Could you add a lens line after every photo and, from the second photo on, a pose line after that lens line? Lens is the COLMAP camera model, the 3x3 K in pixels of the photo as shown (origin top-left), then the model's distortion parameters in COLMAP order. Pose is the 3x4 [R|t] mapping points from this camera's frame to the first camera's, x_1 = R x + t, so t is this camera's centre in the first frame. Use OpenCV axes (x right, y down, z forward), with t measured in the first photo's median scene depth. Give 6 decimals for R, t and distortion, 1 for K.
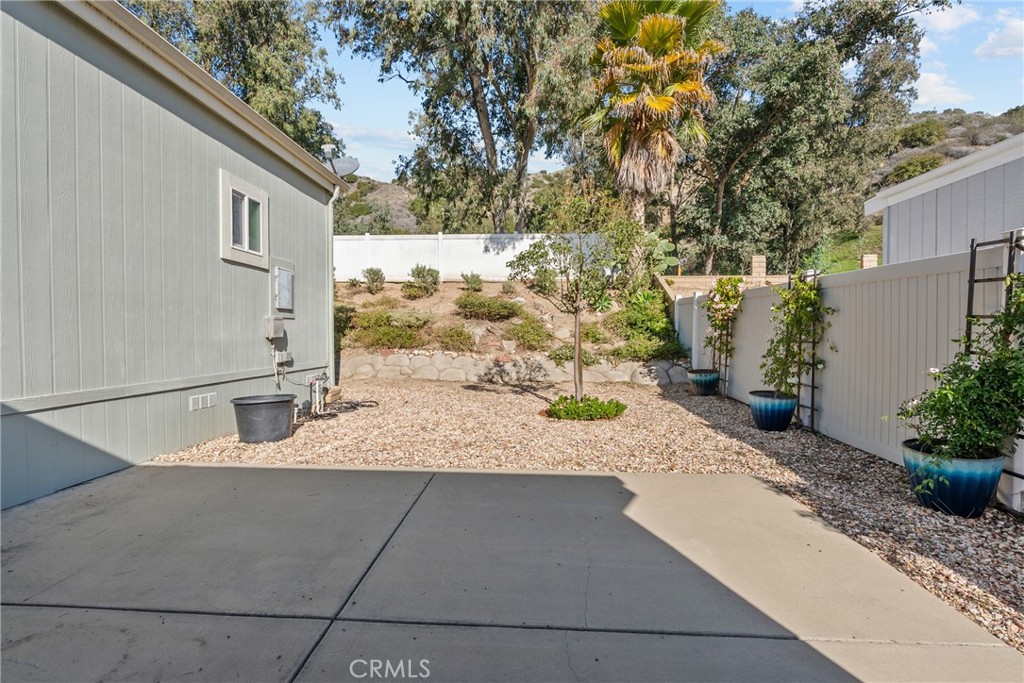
lens RADIAL K [[470.2, 0, 508.1], [0, 470.2, 343.7], [0, 0, 1]] dist [-0.004480, 0.002243]
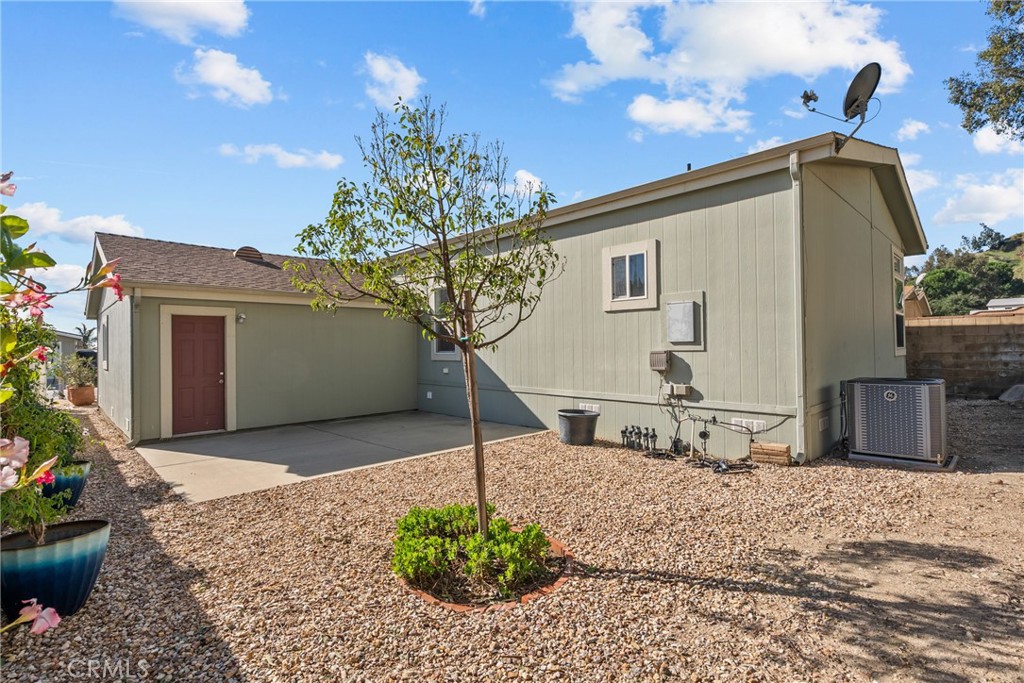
lens RADIAL K [[470.2, 0, 508.1], [0, 470.2, 343.7], [0, 0, 1]] dist [-0.004480, 0.002243]
pose [[-0.676842, 0.002563, -0.736124, 0.600418], [-0.004666, 0.999959, 0.007772, -0.090862], [0.736114, 0.008695, -0.676802, 1.676899]]
